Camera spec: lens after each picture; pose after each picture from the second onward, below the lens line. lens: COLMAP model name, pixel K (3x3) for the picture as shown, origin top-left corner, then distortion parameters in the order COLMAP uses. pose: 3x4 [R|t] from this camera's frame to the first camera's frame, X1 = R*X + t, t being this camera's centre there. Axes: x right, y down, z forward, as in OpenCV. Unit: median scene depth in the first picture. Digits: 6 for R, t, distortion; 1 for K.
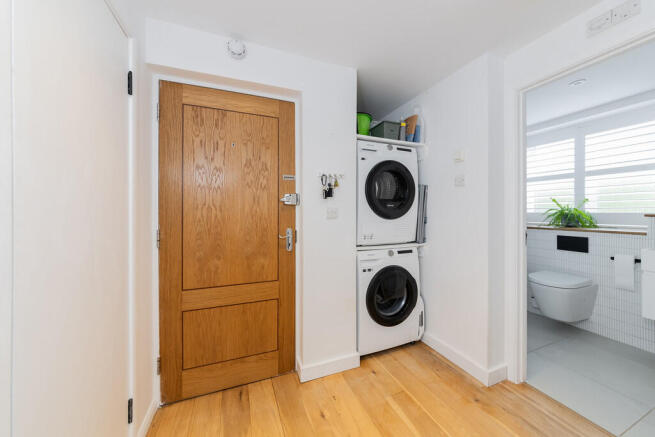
lens RADIAL K [[234.9, 0, 327.9], [0, 234.9, 211.8], [0, 0, 1]] dist [-0.000393, -0.000027]
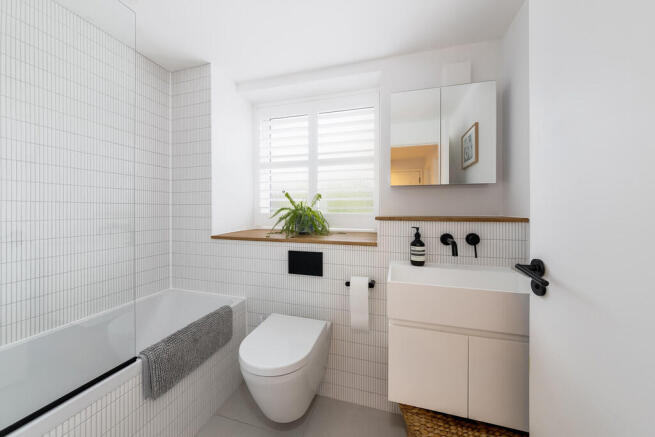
lens RADIAL K [[234.9, 0, 327.9], [0, 234.9, 211.8], [0, 0, 1]] dist [-0.000393, -0.000027]
pose [[0.637520, -0.002535, 0.770430, 0.551456], [0.002278, 0.999996, 0.001405, -0.001943], [-0.770431, 0.000860, 0.637523, 0.511381]]
